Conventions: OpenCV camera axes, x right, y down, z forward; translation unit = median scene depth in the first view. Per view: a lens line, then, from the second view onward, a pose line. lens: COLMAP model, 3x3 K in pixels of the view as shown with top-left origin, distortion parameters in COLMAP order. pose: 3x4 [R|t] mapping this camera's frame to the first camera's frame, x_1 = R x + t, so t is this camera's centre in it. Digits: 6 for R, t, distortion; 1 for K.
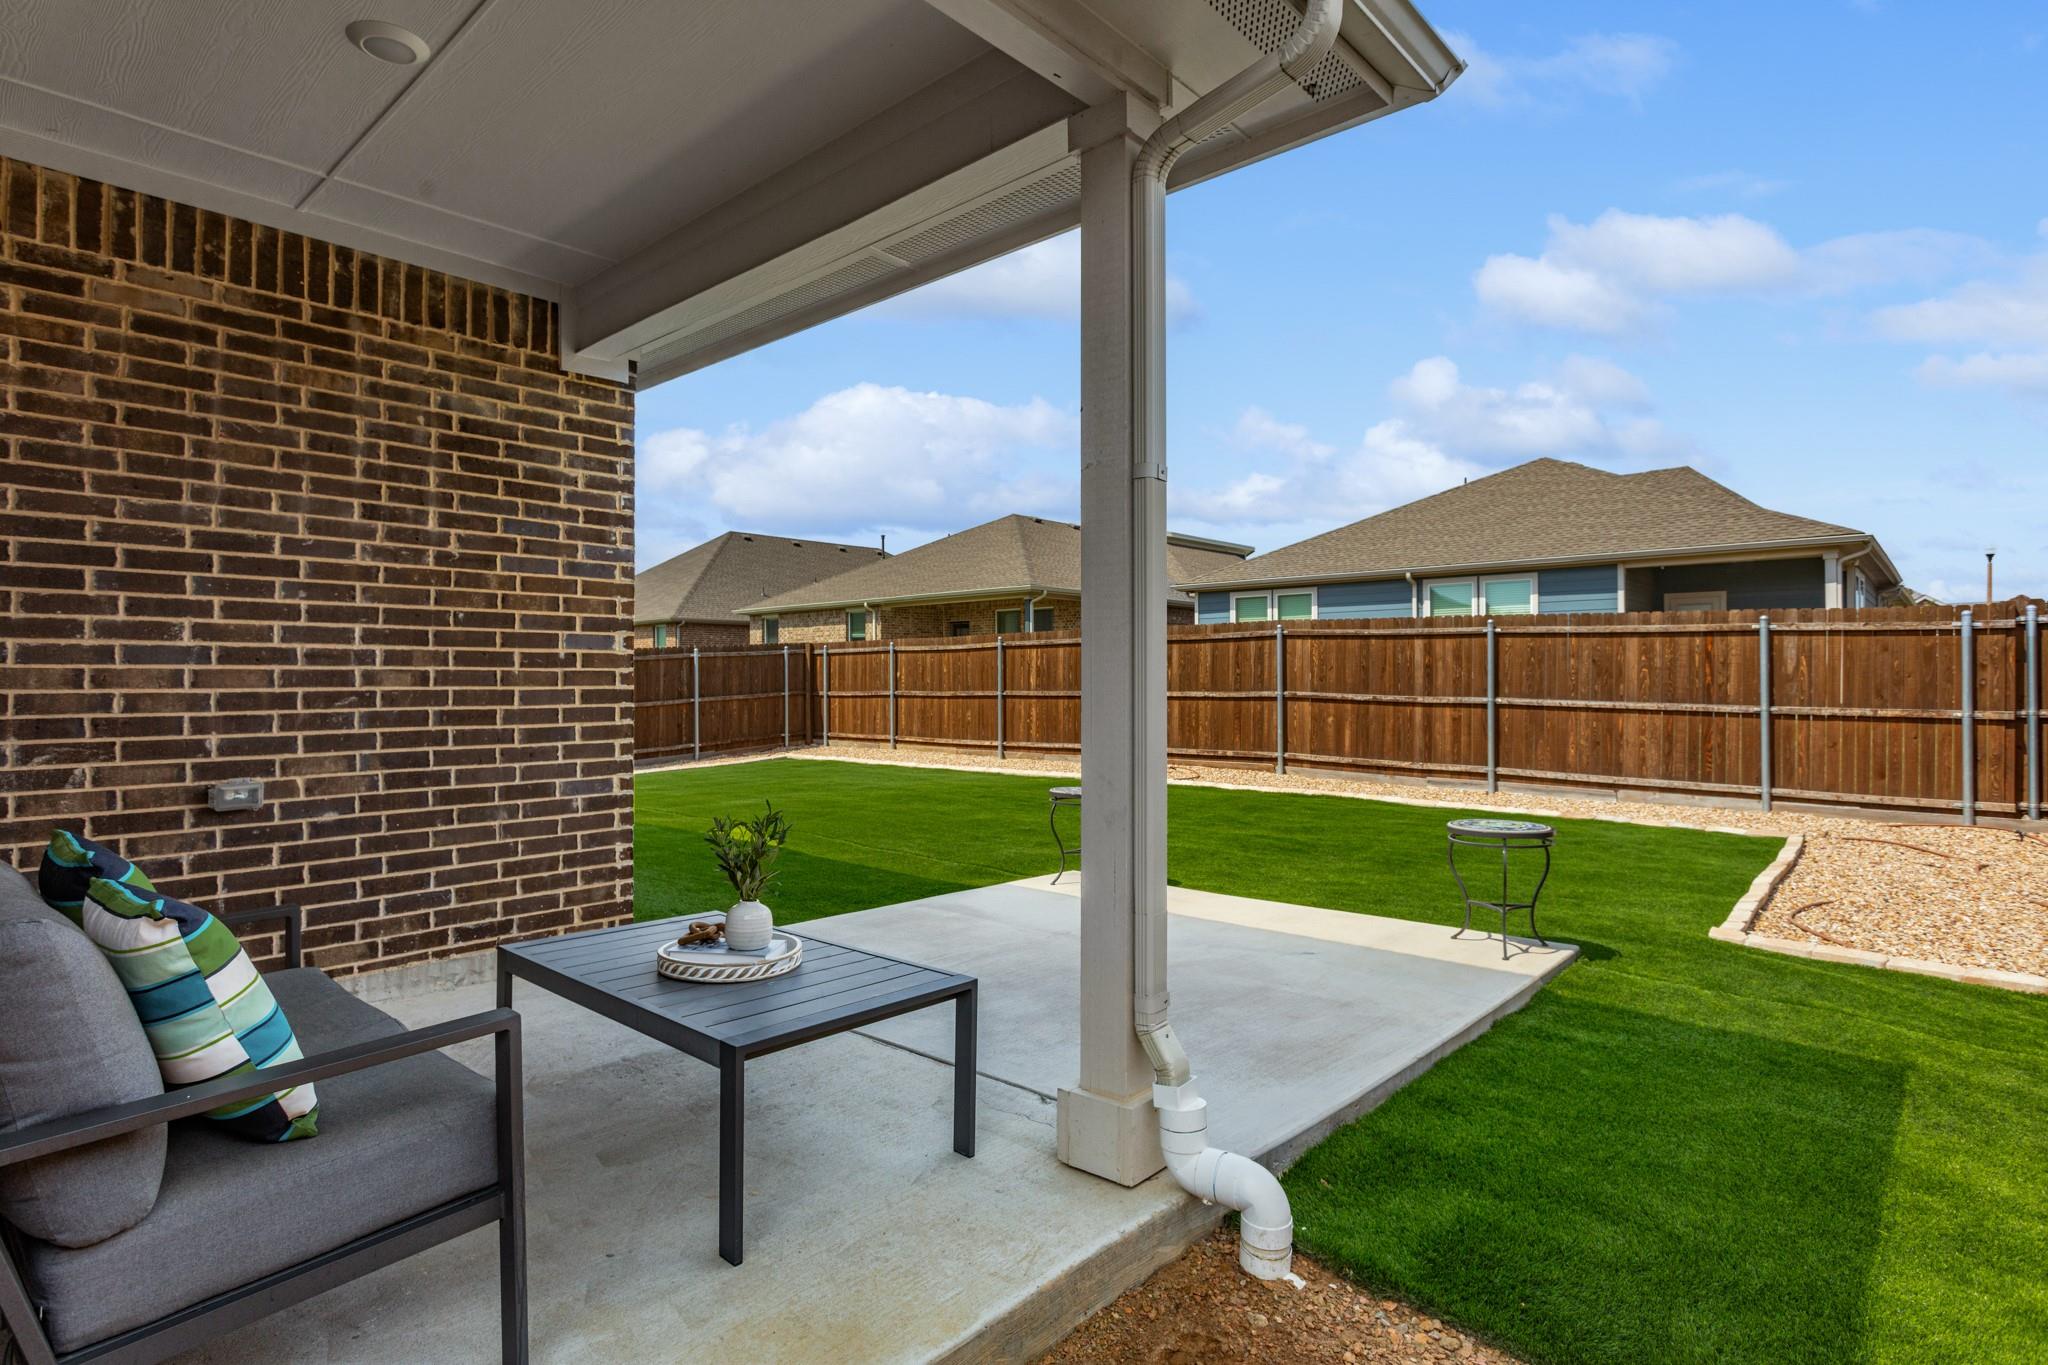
lens RADIAL K [[1003.8, 0, 1022.1], [0, 1003.8, 678.8], [0, 0, 1]] dist [0.001606, 0.006120]
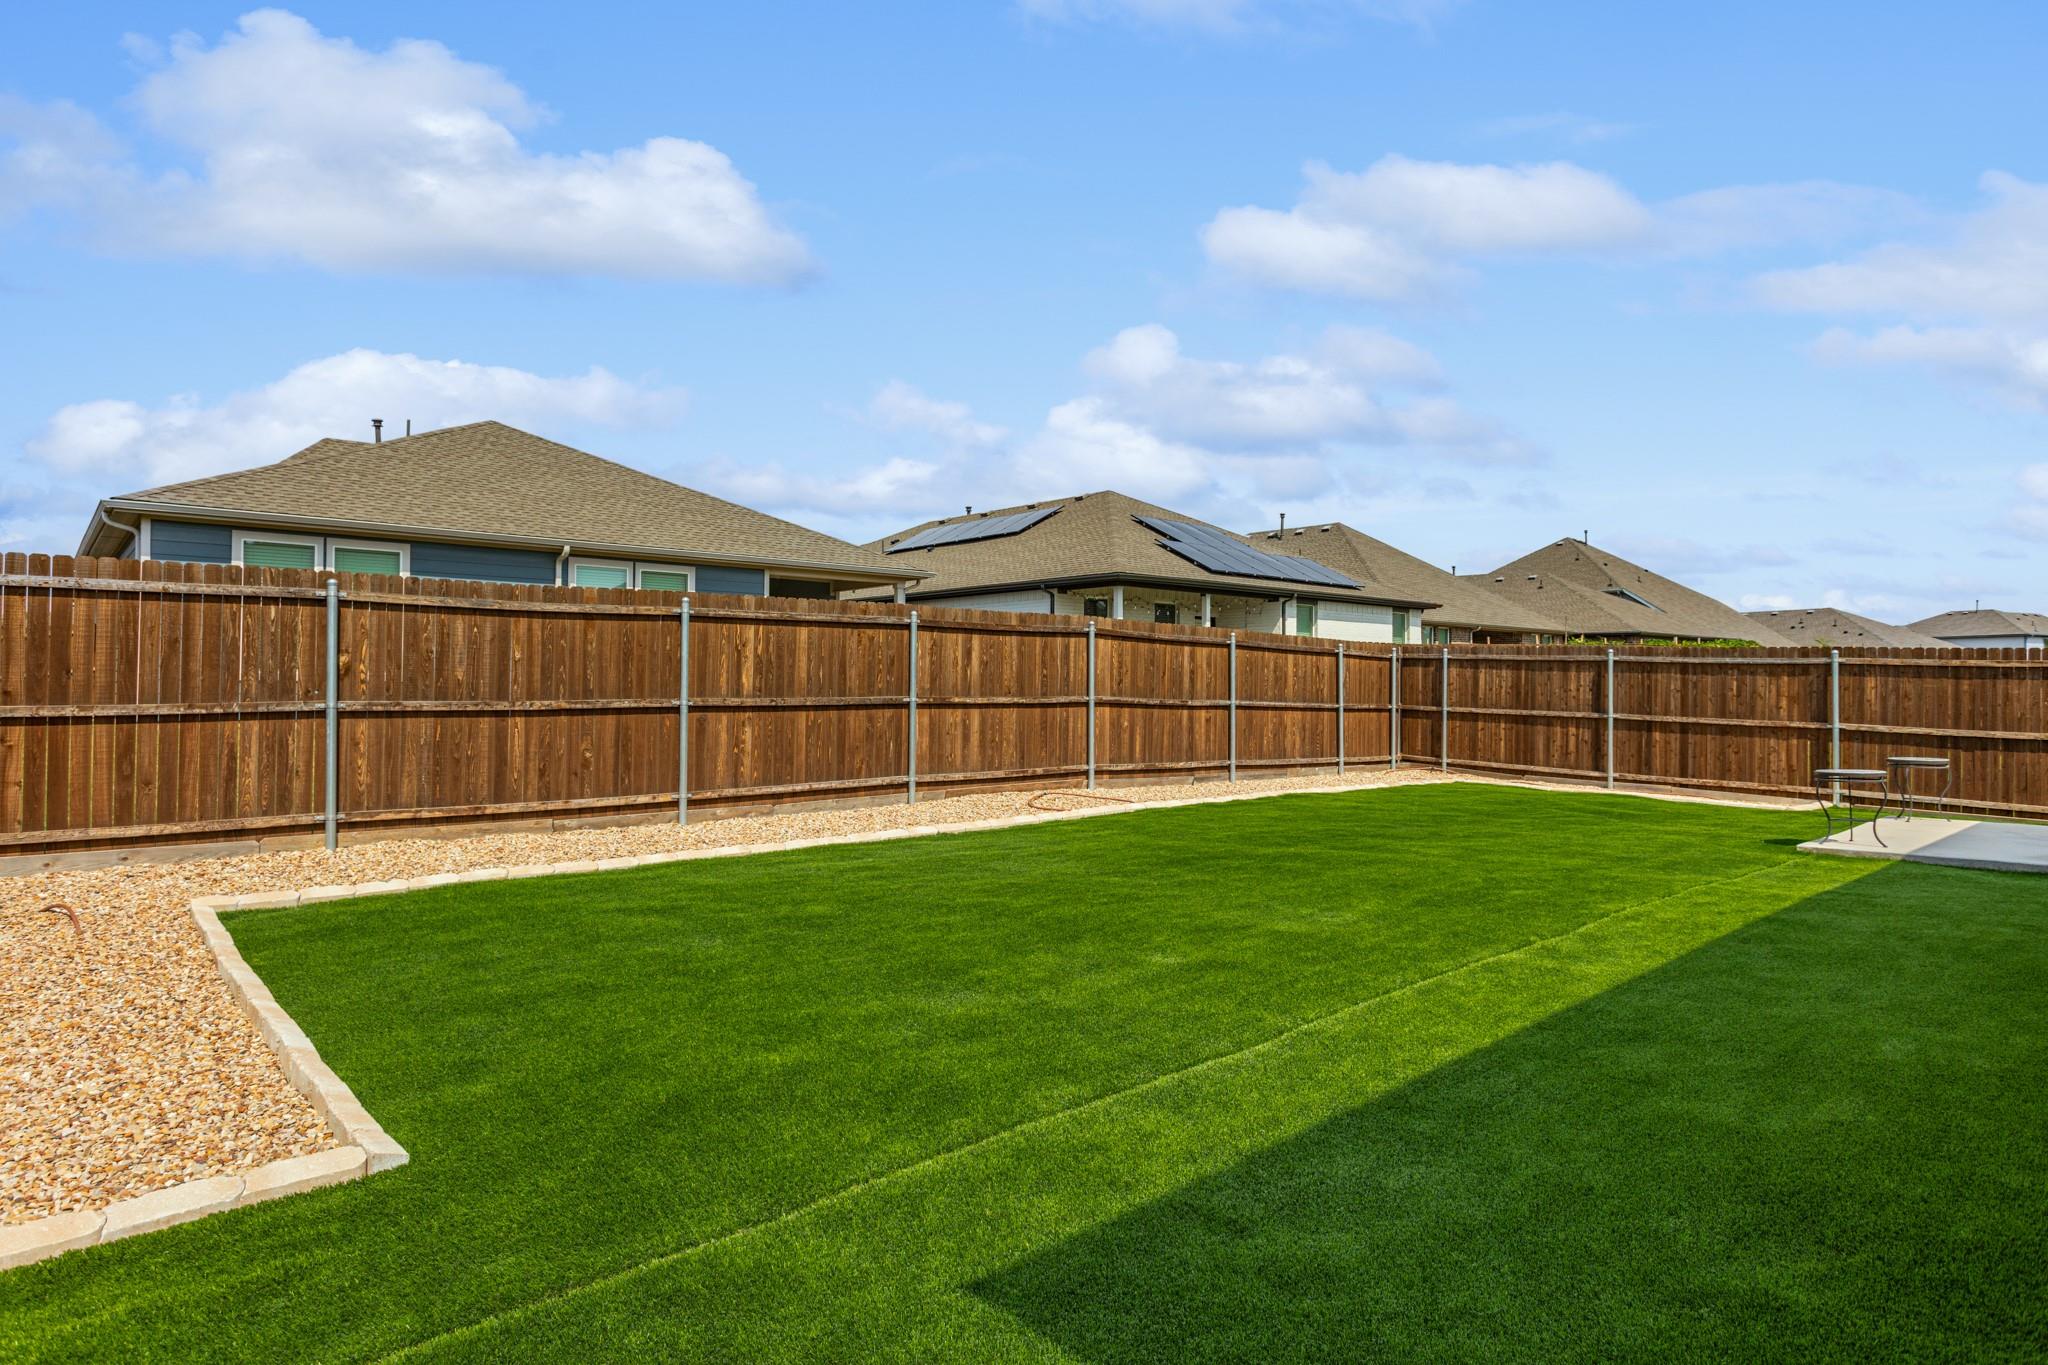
lens RADIAL K [[1147.5, 0, 1020.6], [0, 1147.5, 681.3], [0, 0, 1]] dist [0.003103, -0.002843]
pose [[0.113326, 0.015418, 0.993438, -0.732955], [-0.002469, 0.999881, -0.015236, 0.014541], [-0.993555, -0.000726, 0.113350, 0.901083]]
